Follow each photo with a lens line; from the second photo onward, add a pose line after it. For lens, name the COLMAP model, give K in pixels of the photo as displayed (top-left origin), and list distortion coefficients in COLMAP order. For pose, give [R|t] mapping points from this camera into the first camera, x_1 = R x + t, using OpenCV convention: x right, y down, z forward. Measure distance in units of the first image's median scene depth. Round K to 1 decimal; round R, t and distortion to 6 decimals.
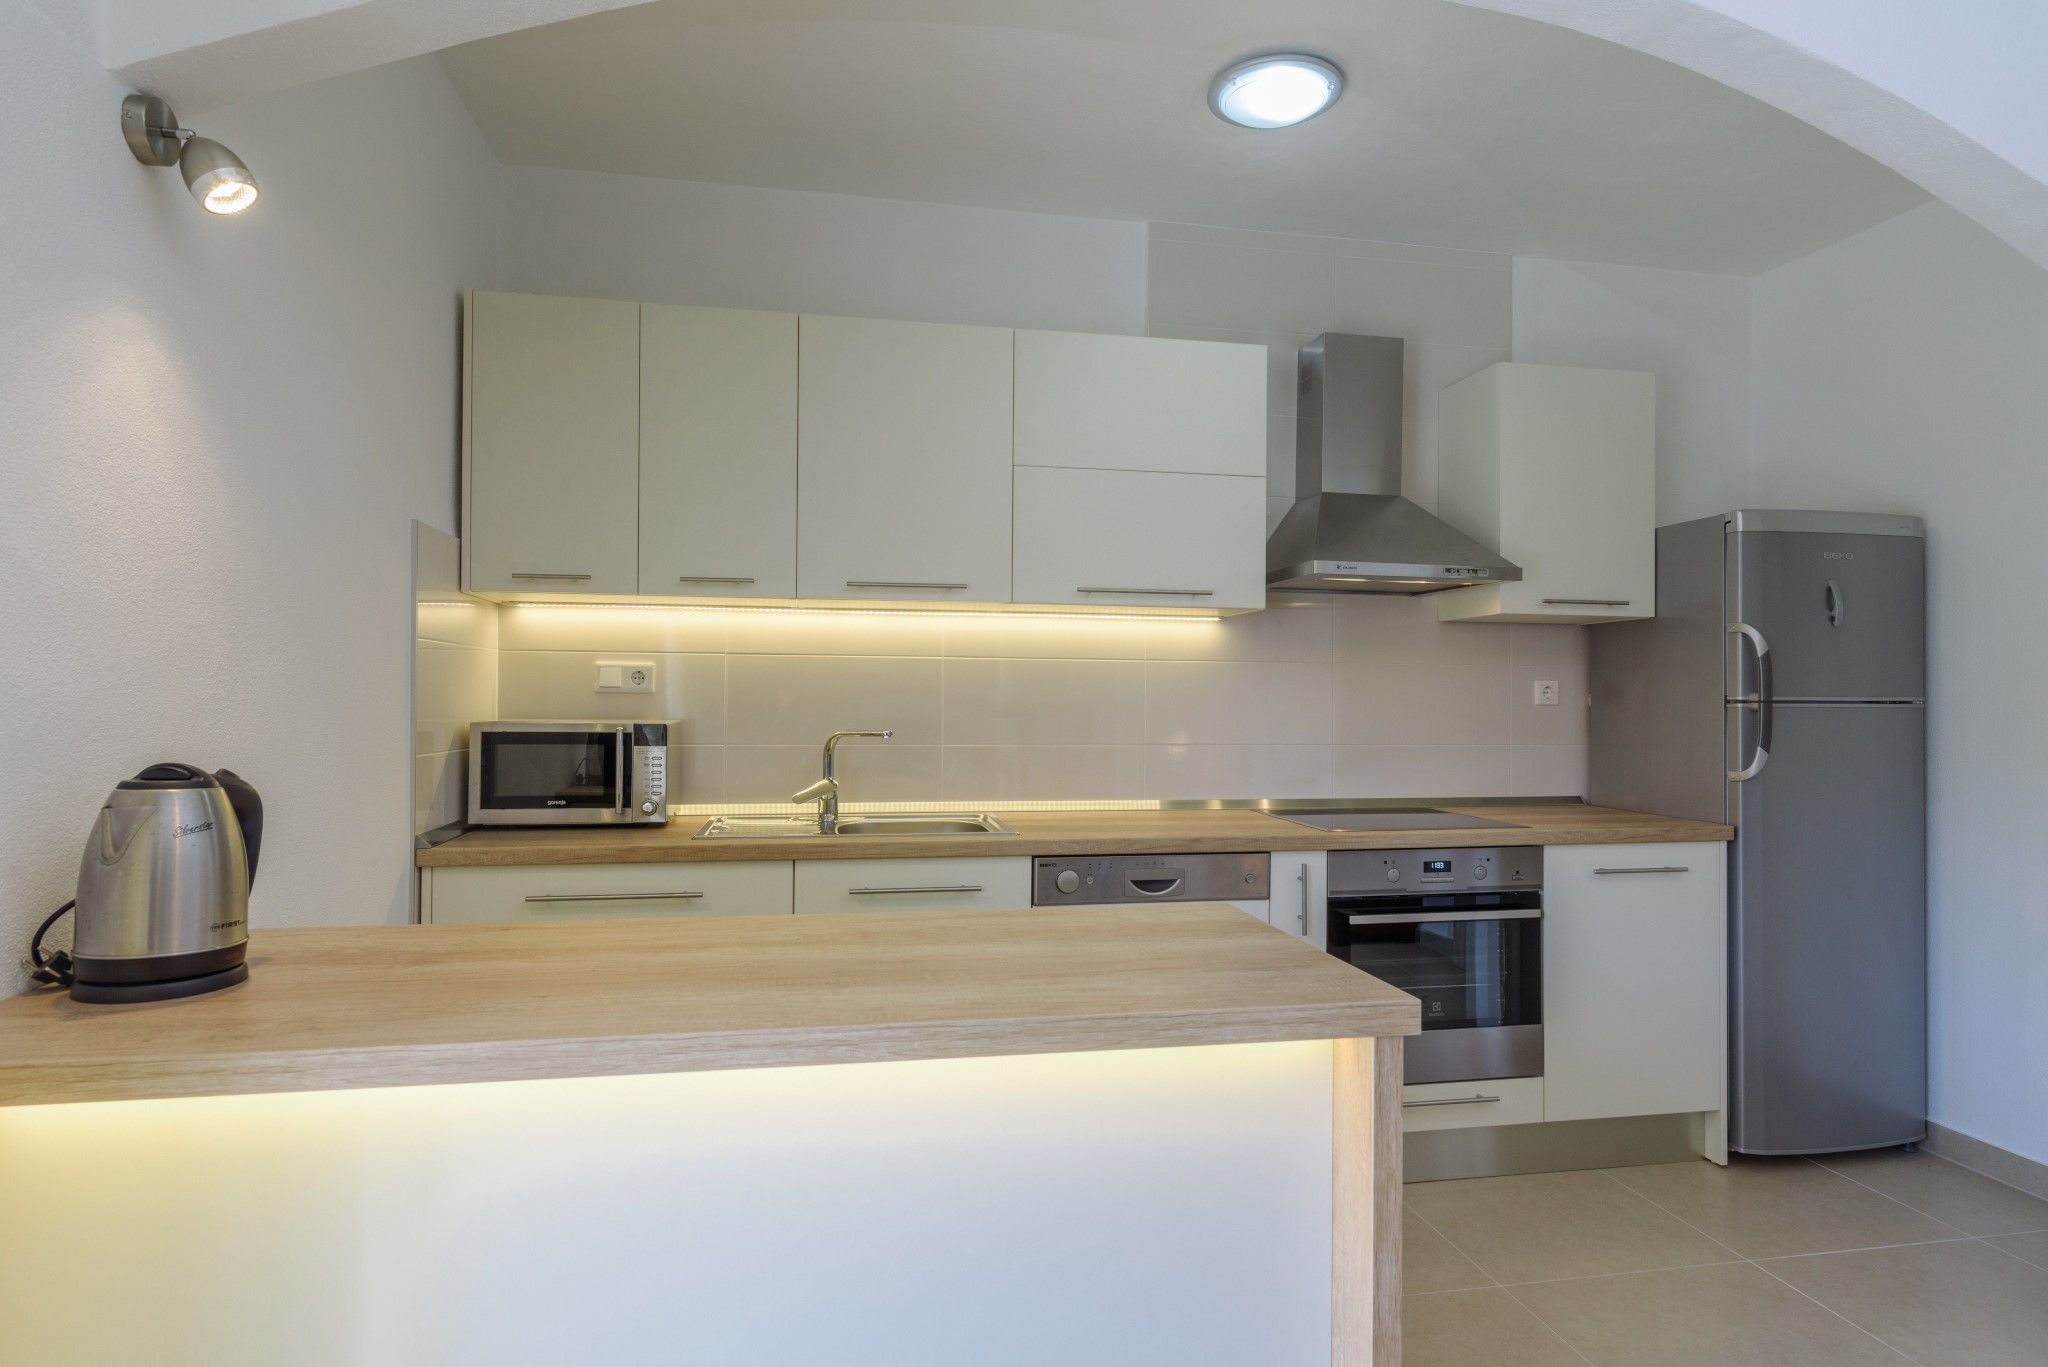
lens RADIAL K [[1110.4, 0, 1037.7], [0, 1110.4, 690.4], [0, 0, 1]] dist [-0.000993, -0.000242]
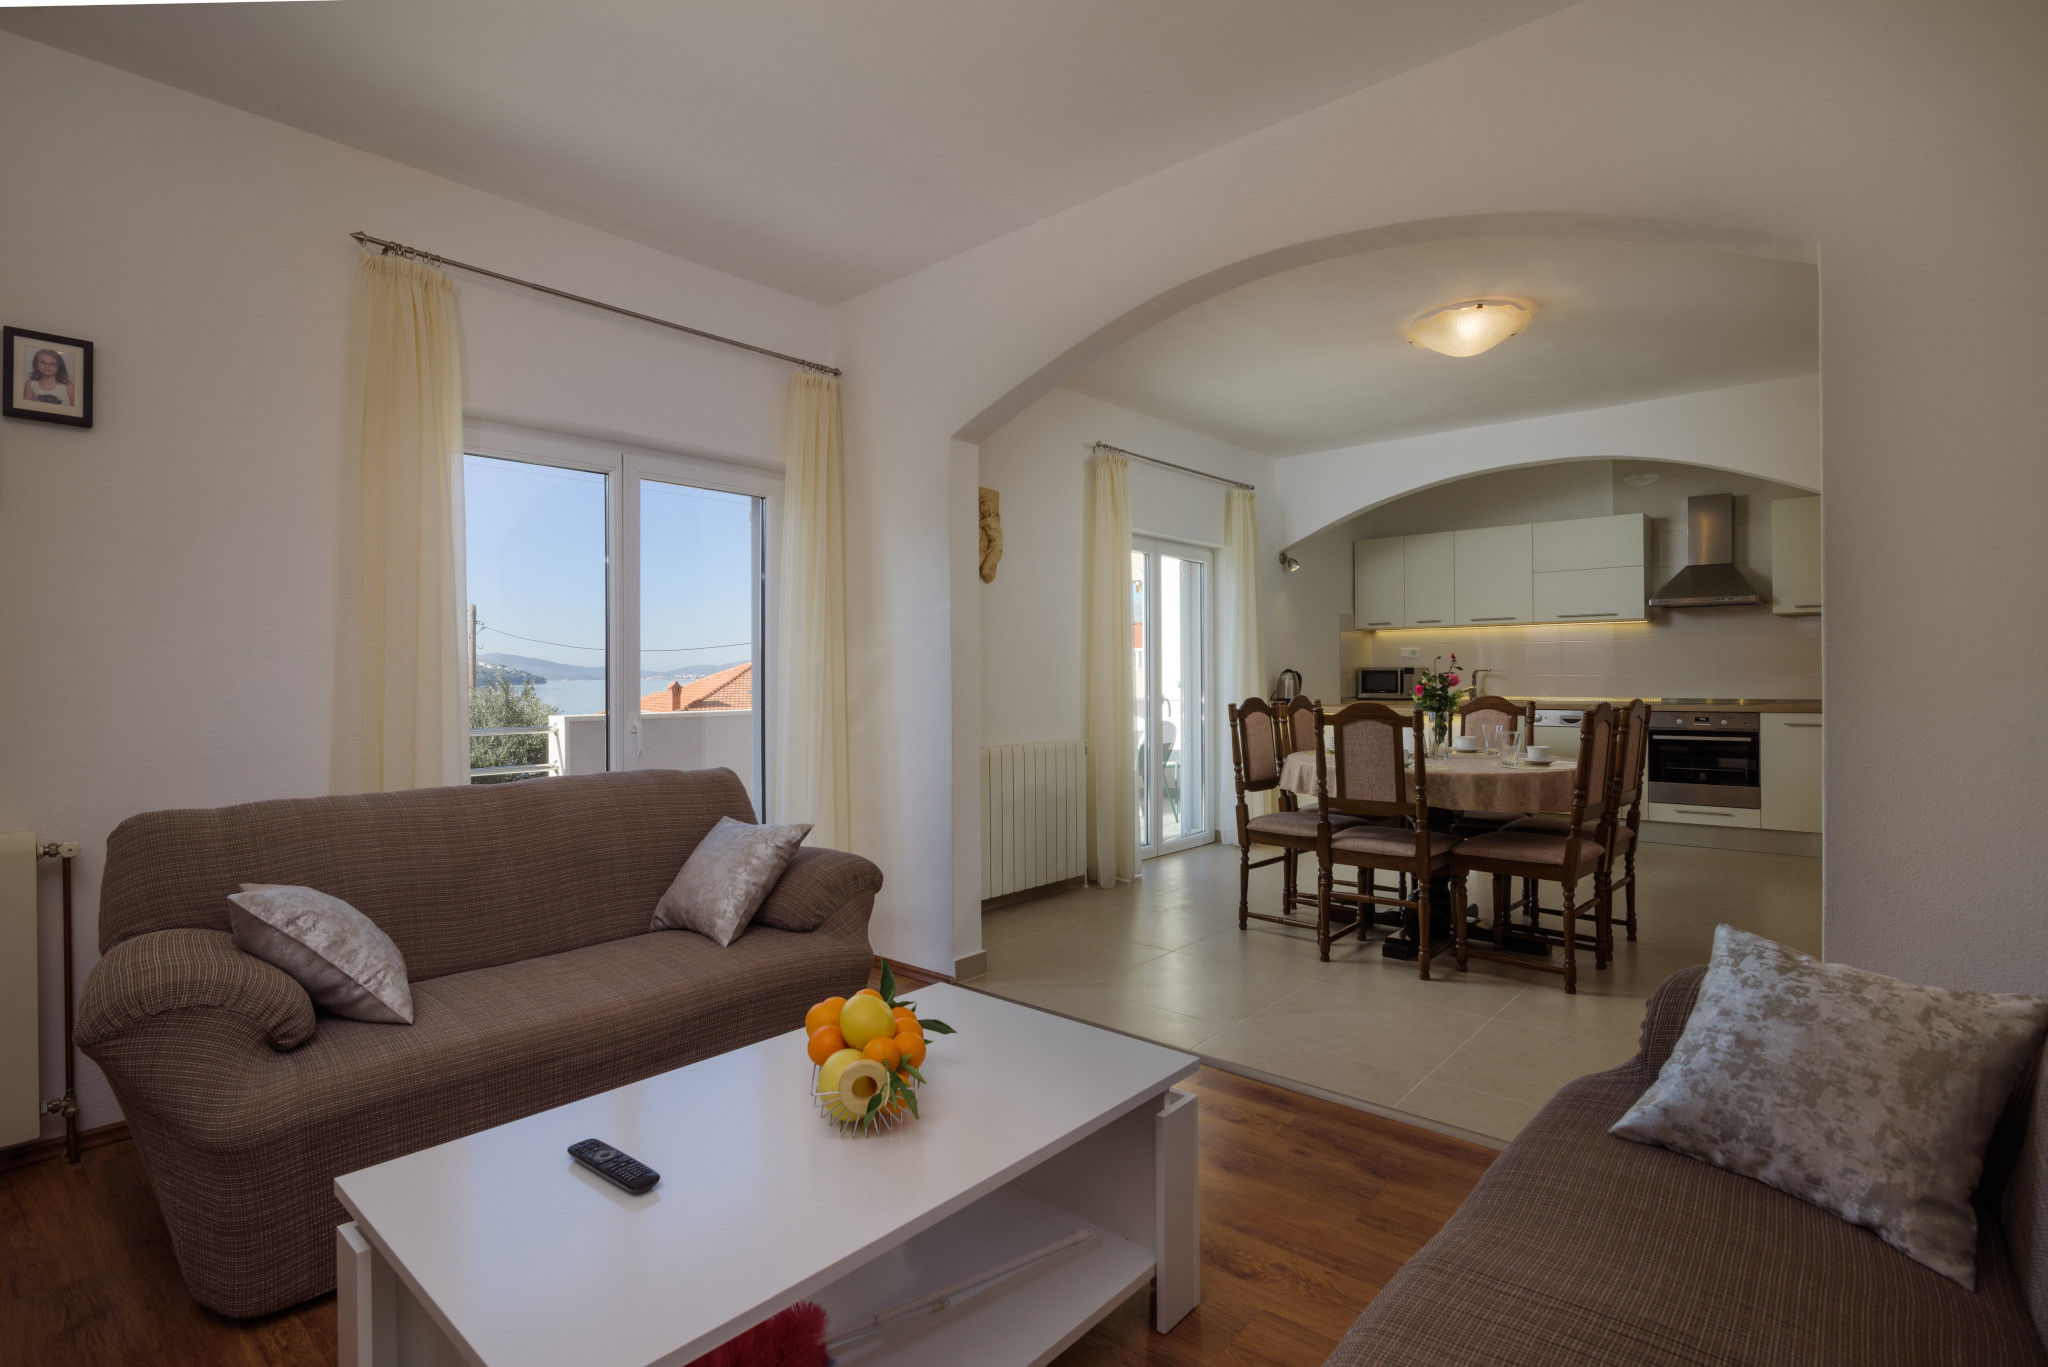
lens RADIAL K [[999.7, 0, 1028.0], [0, 999.7, 680.0], [0, 0, 1]] dist [-0.001270, -0.000015]
pose [[0.610661, -0.009708, -0.791832, 1.278382], [0.014584, 0.999893, -0.001011, 0.053589], [0.791757, -0.010931, 0.610738, -1.655132]]
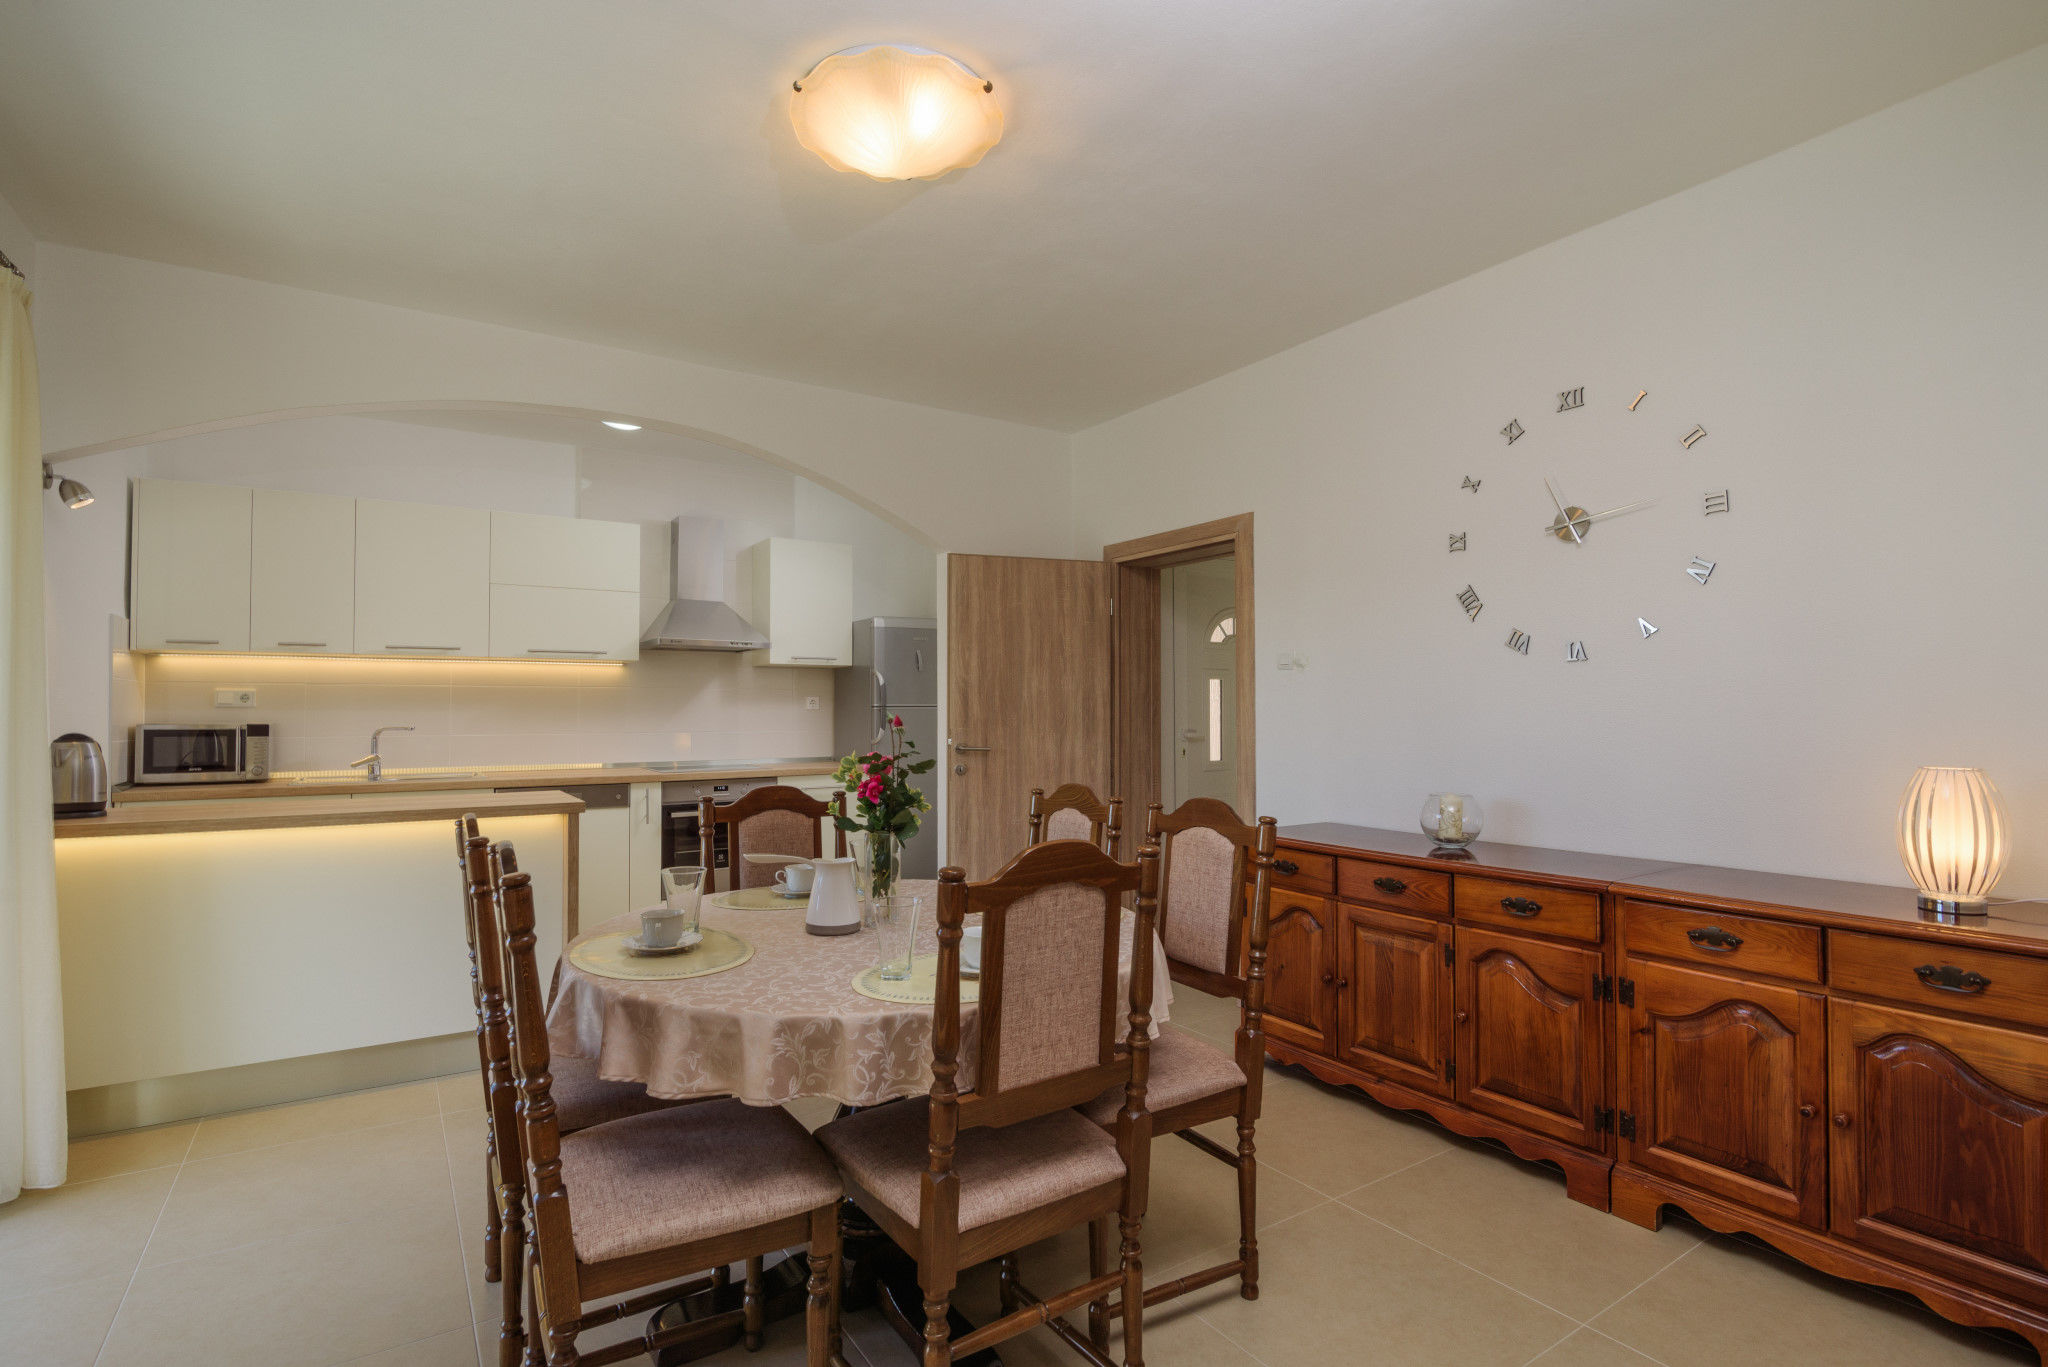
lens RADIAL K [[950.5, 0, 1013.8], [0, 950.5, 687.8], [0, 0, 1]] dist [-0.017614, -0.000336]
pose [[0.916085, -0.000039, 0.400984, 0.159899], [0.007975, 0.999804, -0.018122, 0.008694], [-0.400904, 0.019799, 0.915906, -0.879185]]
